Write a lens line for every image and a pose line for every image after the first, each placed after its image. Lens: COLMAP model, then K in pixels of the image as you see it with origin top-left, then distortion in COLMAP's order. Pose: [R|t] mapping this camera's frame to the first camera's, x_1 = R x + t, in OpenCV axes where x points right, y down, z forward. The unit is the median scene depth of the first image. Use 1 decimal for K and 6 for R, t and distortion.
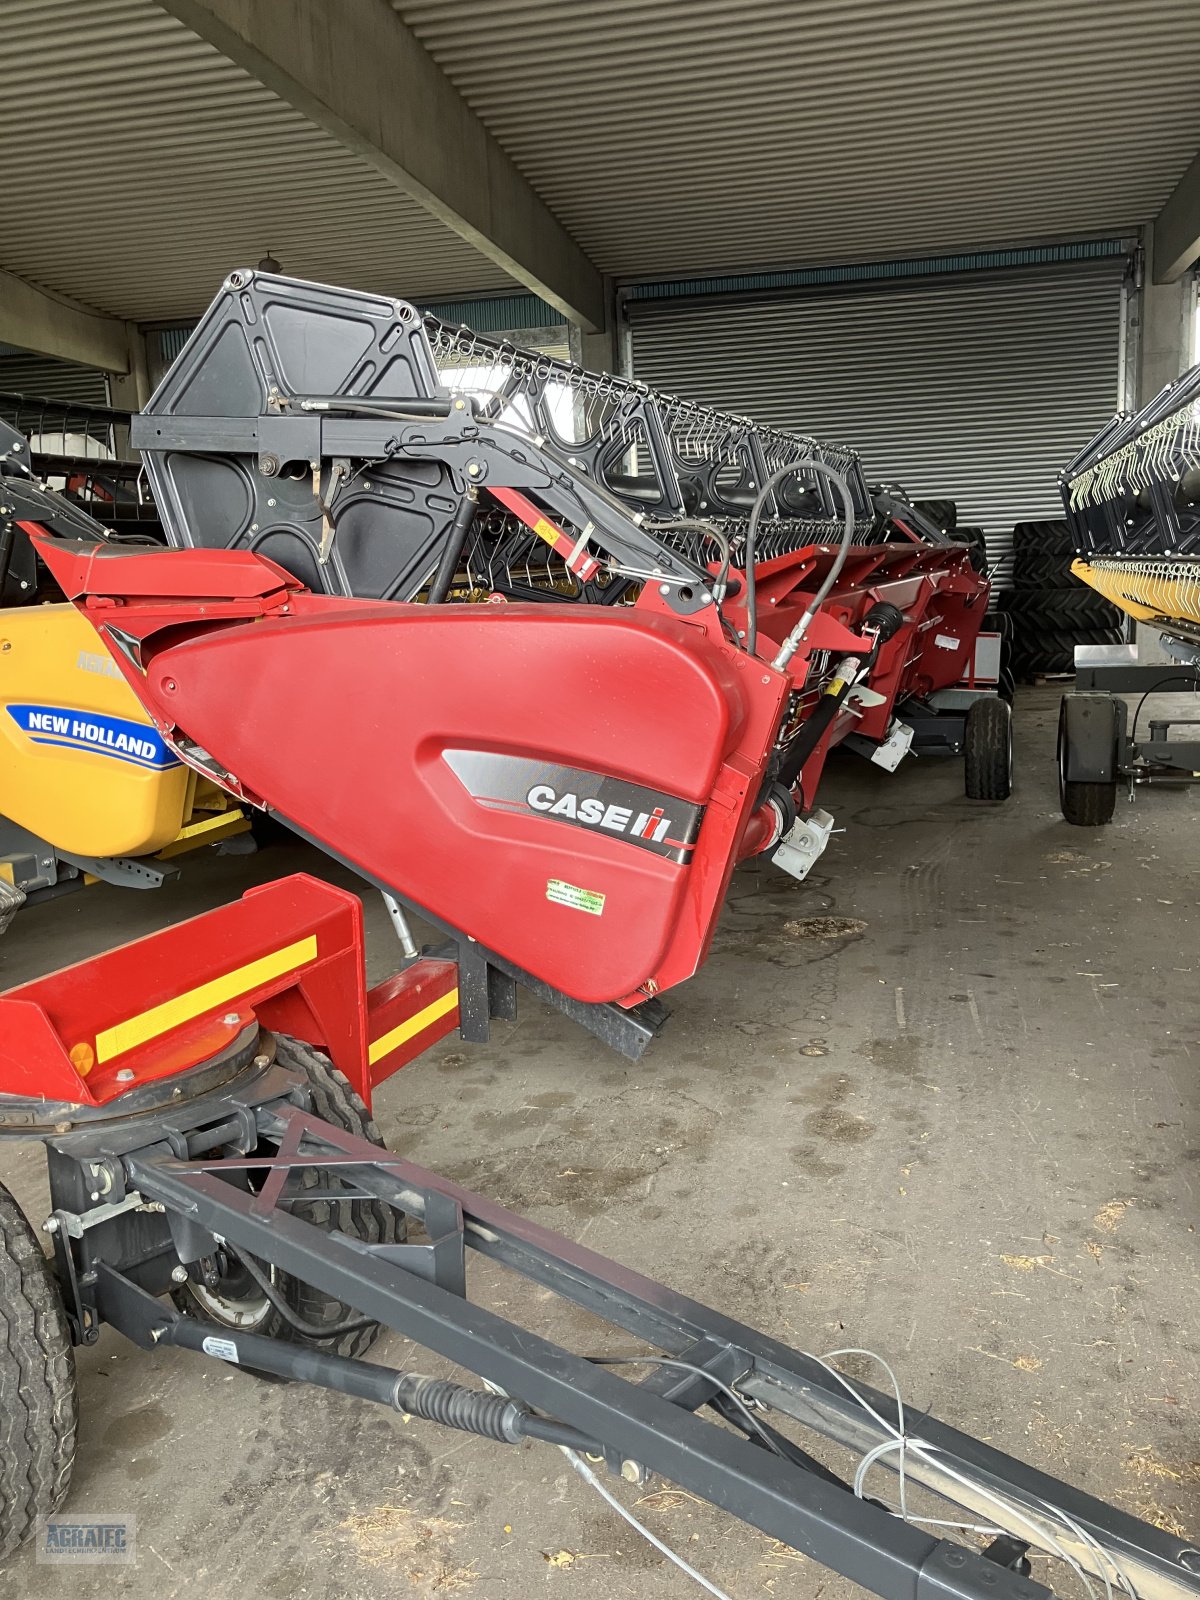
lens RADIAL K [[1318.1, 0, 600.0], [0, 1318.1, 800.0], [0, 0, 1]] dist [0.014266, -0.011172]
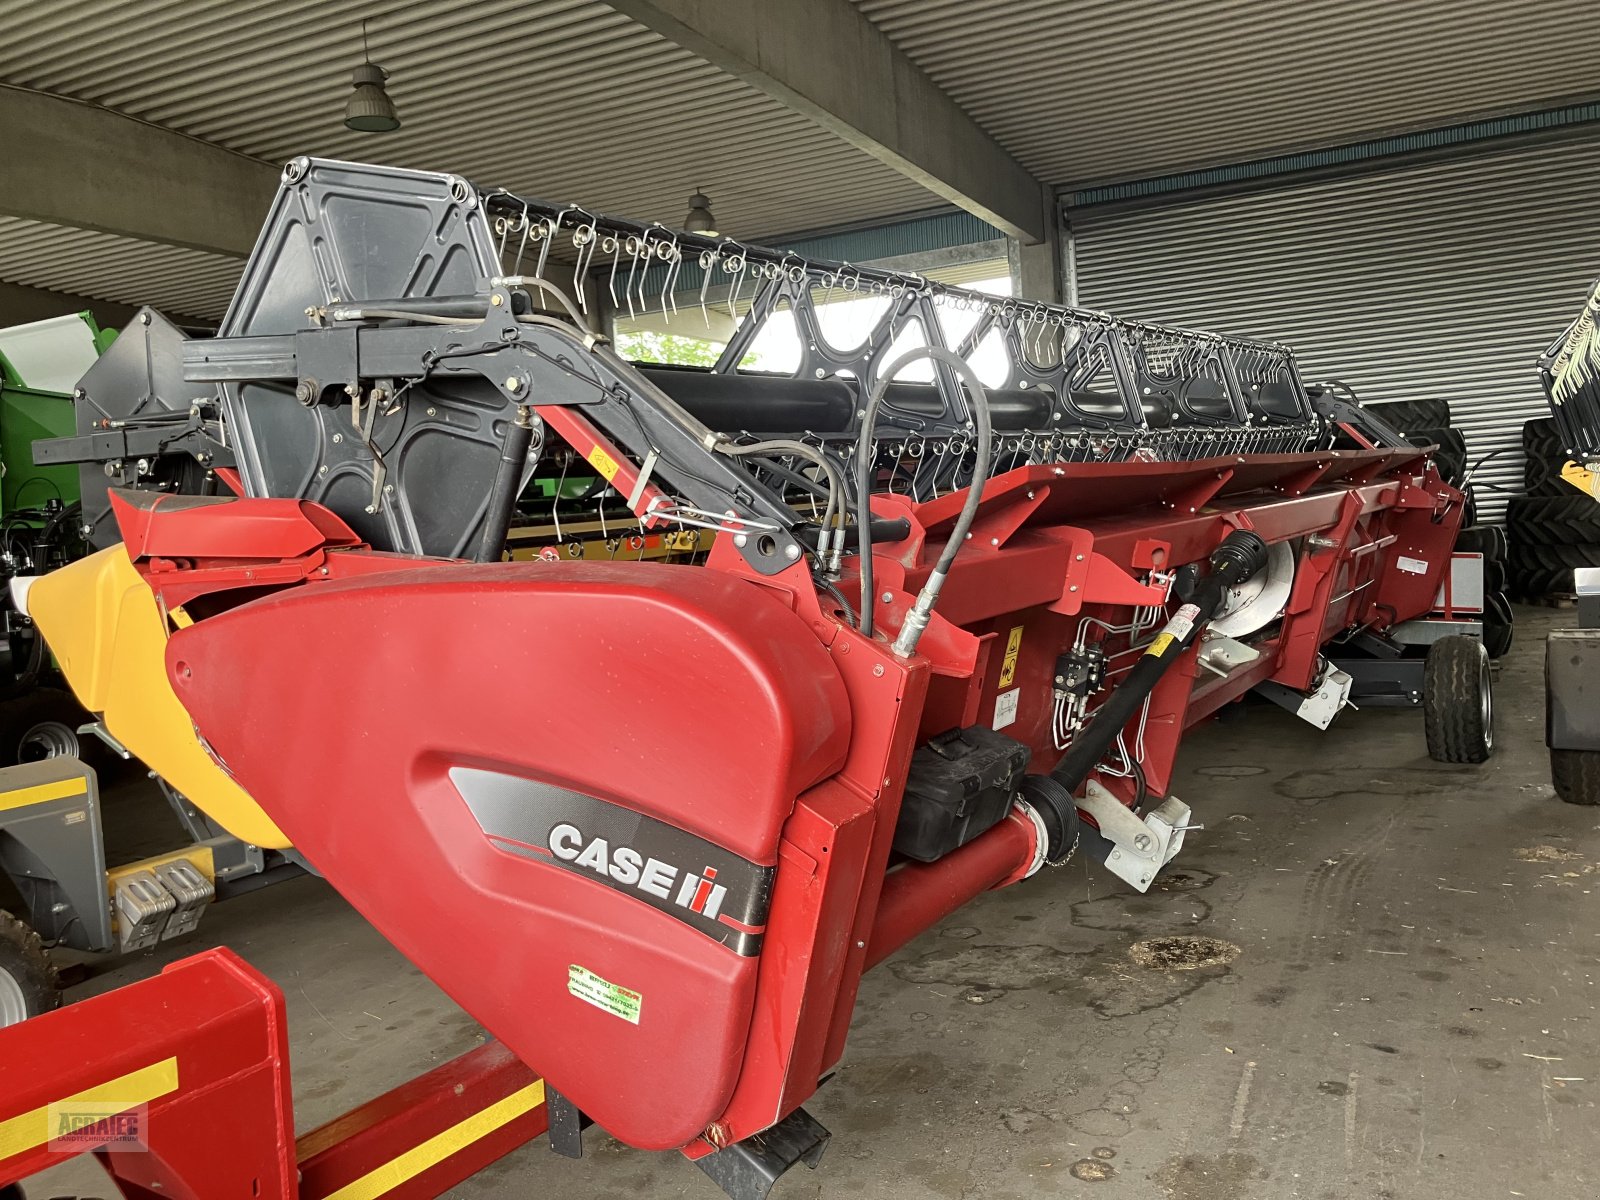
lens RADIAL K [[1341.6, 0, 799.1], [0, 1341.6, 593.5], [0, 0, 1]] dist [-0.024020, 0.051964]
pose [[0.976166, -0.015836, -0.216448, 0.130590], [-0.005069, 0.995399, -0.095685, -0.036924], [0.216968, 0.094502, 0.971594, 0.187076]]
